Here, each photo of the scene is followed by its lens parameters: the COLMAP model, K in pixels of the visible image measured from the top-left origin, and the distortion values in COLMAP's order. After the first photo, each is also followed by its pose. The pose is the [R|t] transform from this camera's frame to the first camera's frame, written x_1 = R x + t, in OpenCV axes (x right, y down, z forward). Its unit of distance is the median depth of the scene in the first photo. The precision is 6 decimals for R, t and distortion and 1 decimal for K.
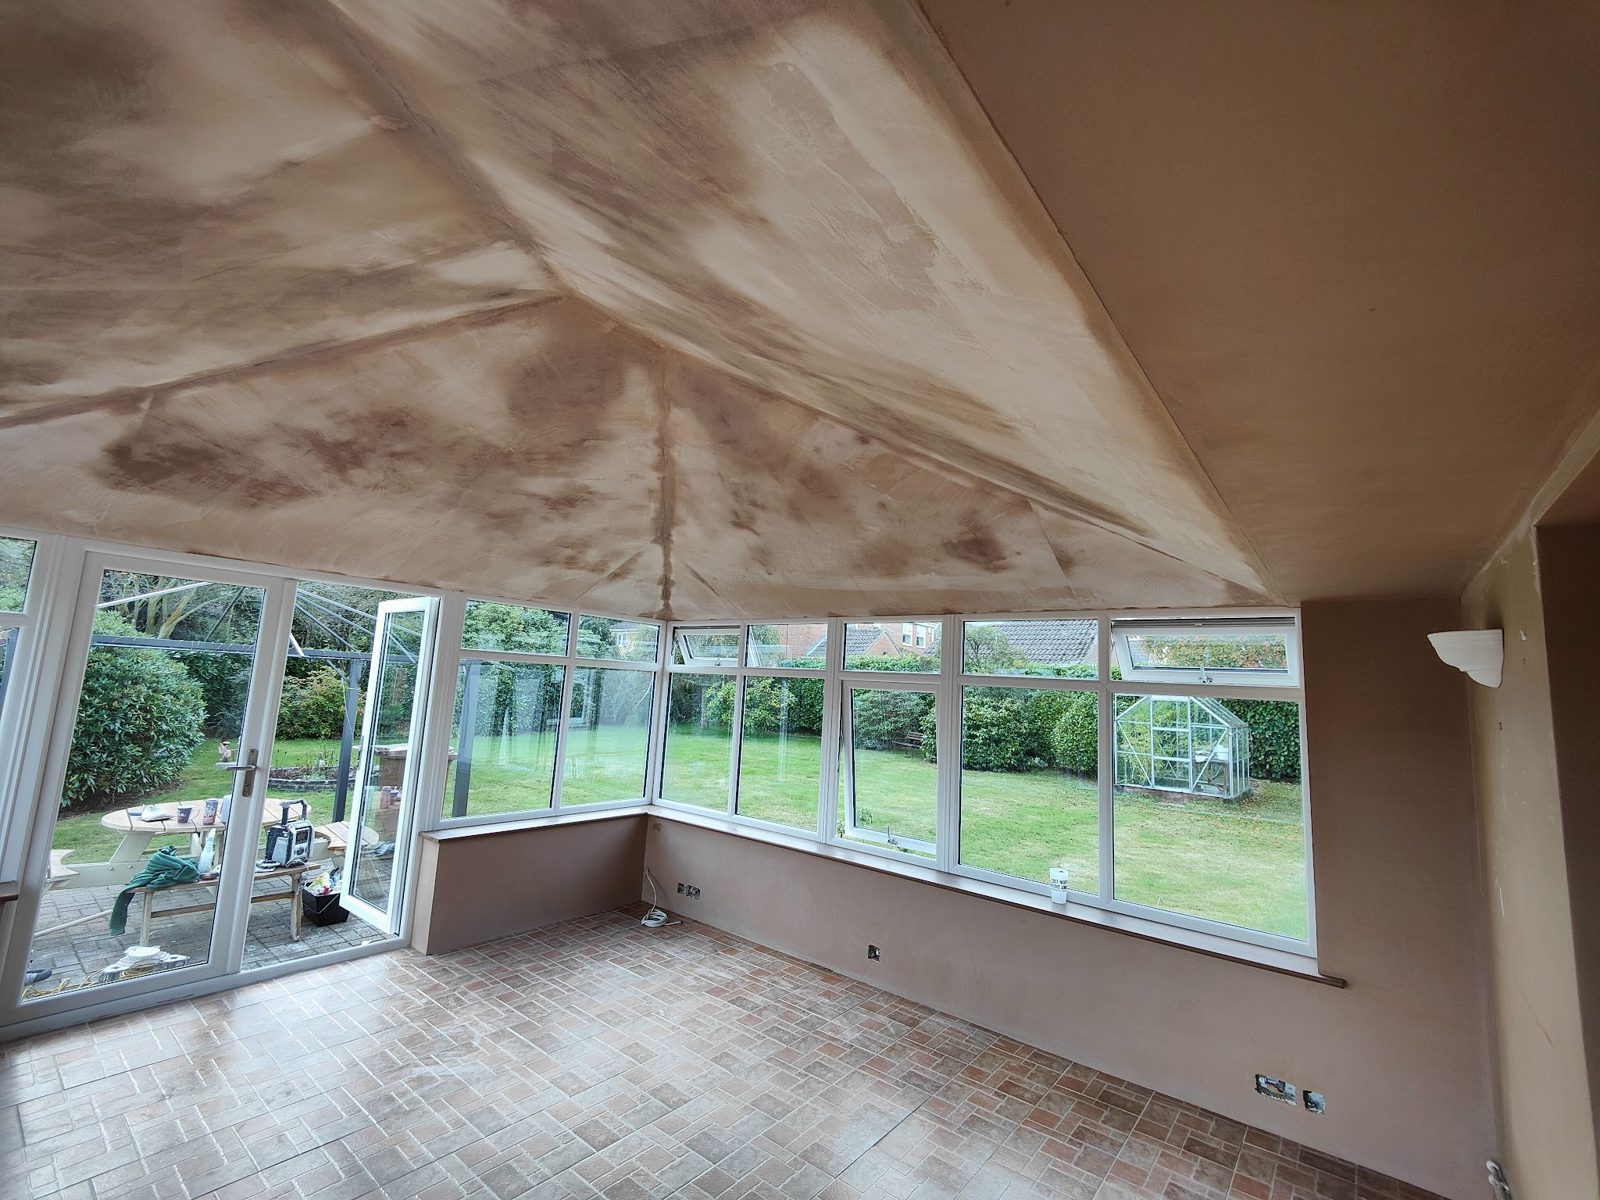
lens RADIAL K [[693.8, 0, 797.5], [0, 693.8, 601.4], [0, 0, 1]] dist [0.006729, -0.003030]
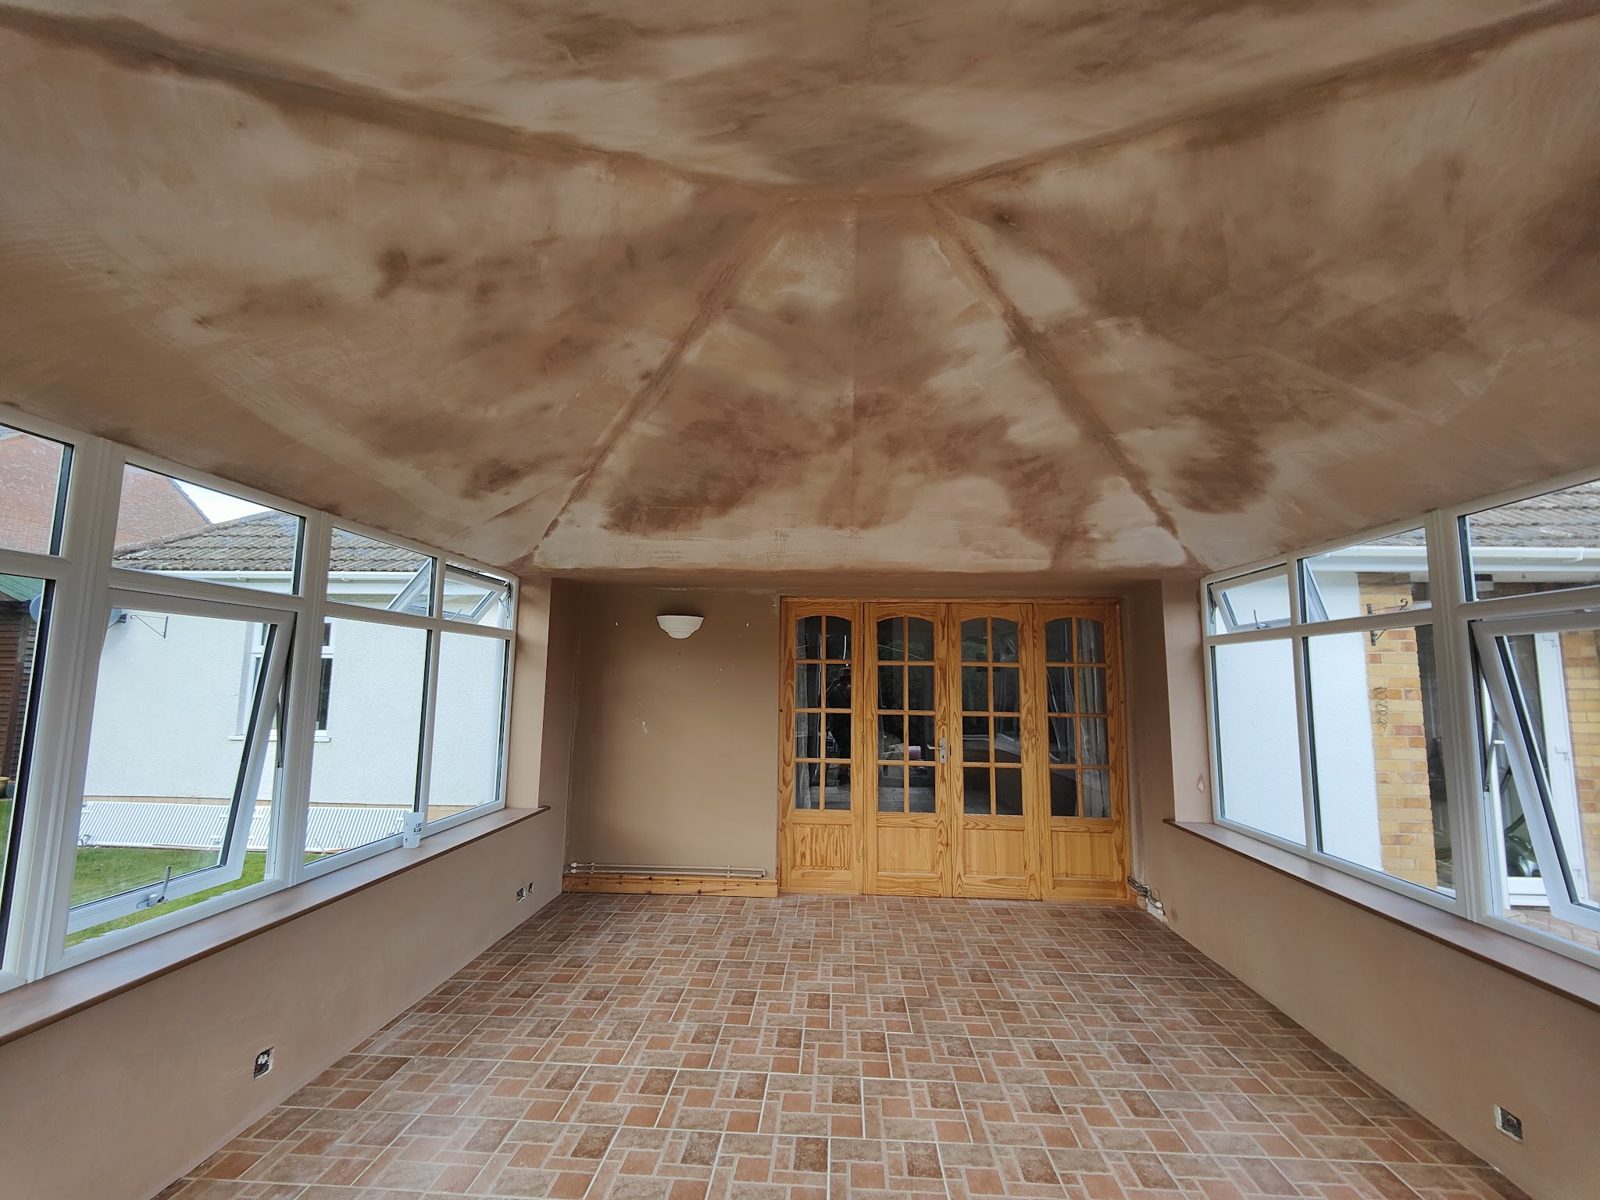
lens RADIAL K [[693.8, 0, 805.5], [0, 693.8, 601.4], [0, 0, 1]] dist [0.006729, -0.003030]
pose [[-0.582155, 0.030954, 0.812489, -0.764360], [-0.148437, 0.978436, -0.143632, 0.168734], [-0.799414, -0.204220, -0.565006, 1.240327]]
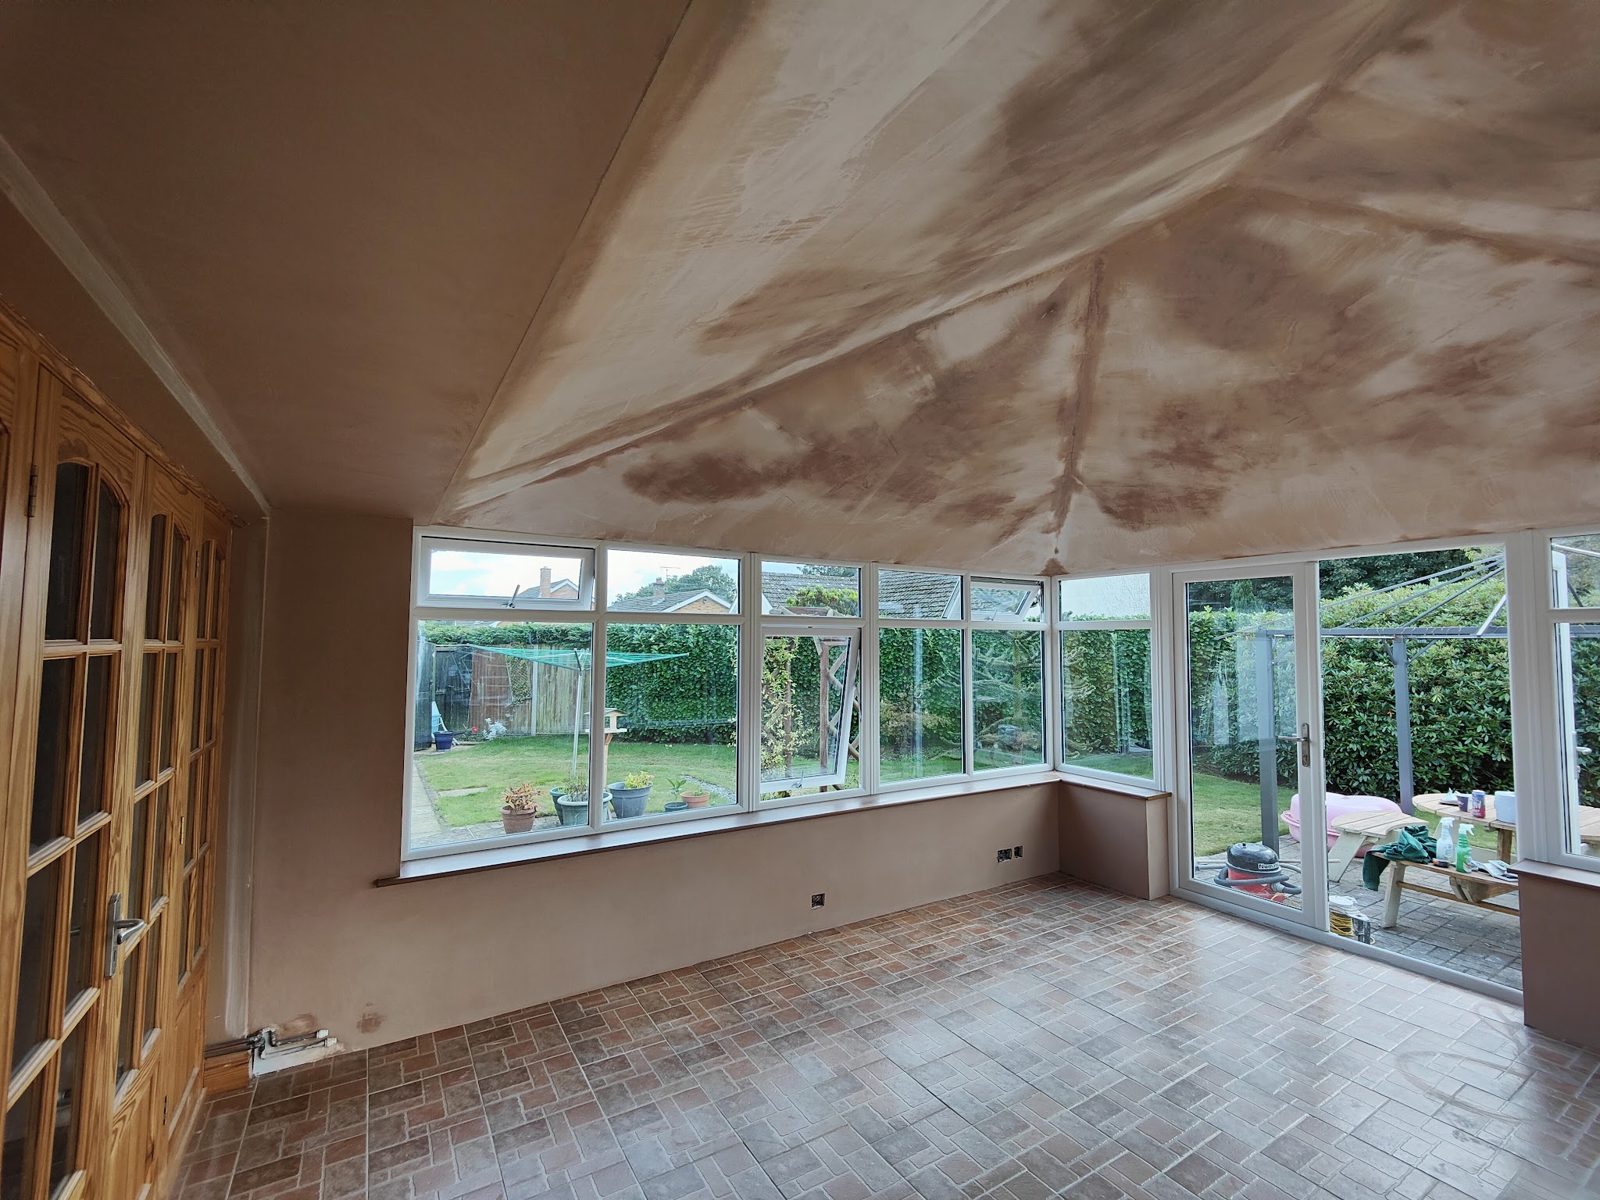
lens RADIAL K [[693.8, 0, 805.3], [0, 693.8, 600.8], [0, 0, 1]] dist [0.006729, -0.003030]
pose [[-0.332164, -0.114064, -0.936299, 0.554640], [0.097832, 0.983141, -0.154477, 0.127082], [0.938134, -0.142912, -0.315405, 0.699917]]
